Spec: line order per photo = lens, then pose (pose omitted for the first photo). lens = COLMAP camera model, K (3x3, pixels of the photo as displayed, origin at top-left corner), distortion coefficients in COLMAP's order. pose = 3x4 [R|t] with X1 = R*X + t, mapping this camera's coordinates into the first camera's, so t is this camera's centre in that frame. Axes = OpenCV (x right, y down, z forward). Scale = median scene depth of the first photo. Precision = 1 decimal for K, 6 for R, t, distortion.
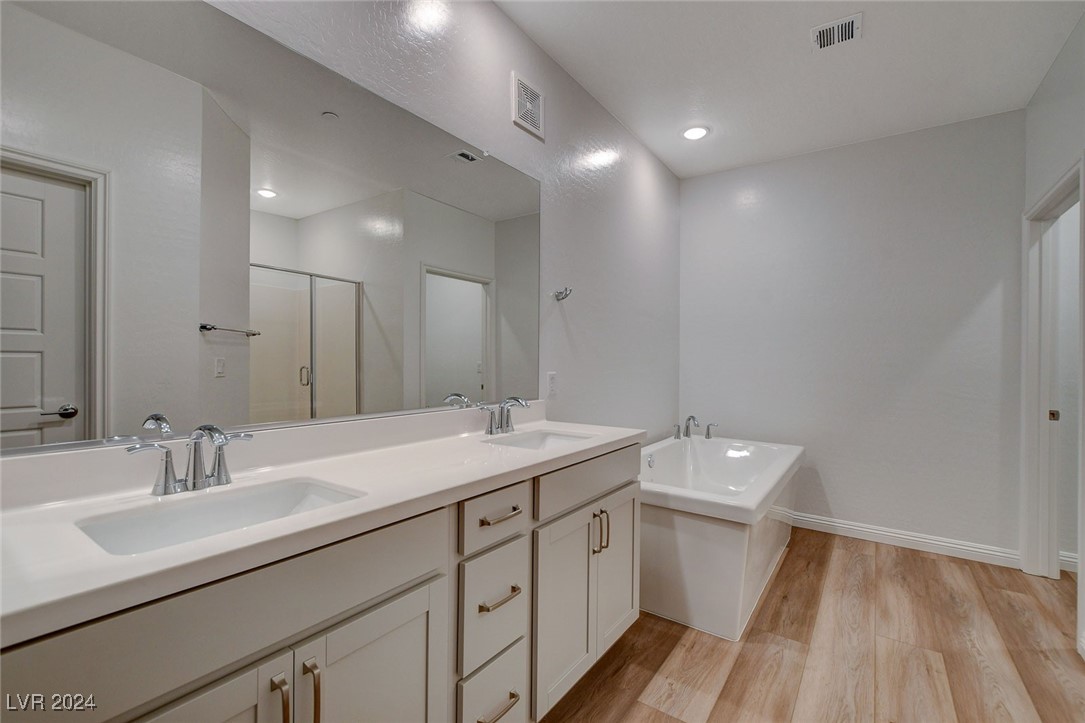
lens RADIAL K [[479.0, 0, 545.0], [0, 479.0, 362.5], [0, 0, 1]] dist [-0.010595, 0.002418]
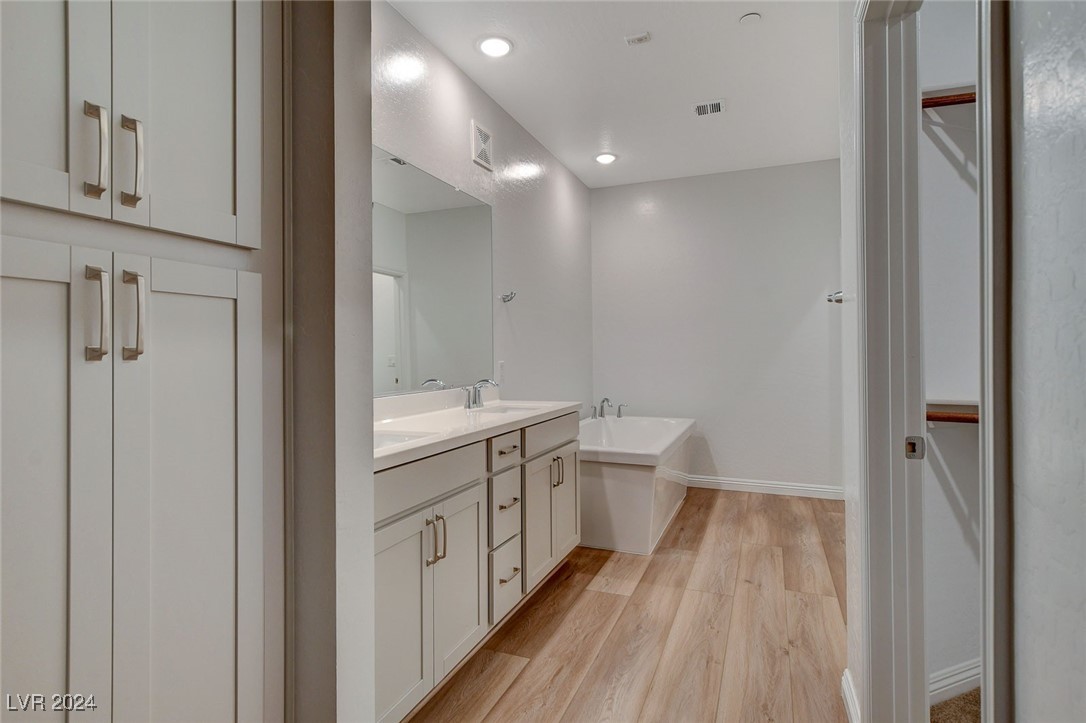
lens RADIAL K [[558.3, 0, 540.2], [0, 558.3, 357.0], [0, 0, 1]] dist [-0.001824, 0.000257]
pose [[0.976790, -0.019627, 0.213297, -0.218574], [0.019613, 0.999805, 0.002184, 0.010116], [-0.213298, 0.002051, 0.976985, -0.465841]]
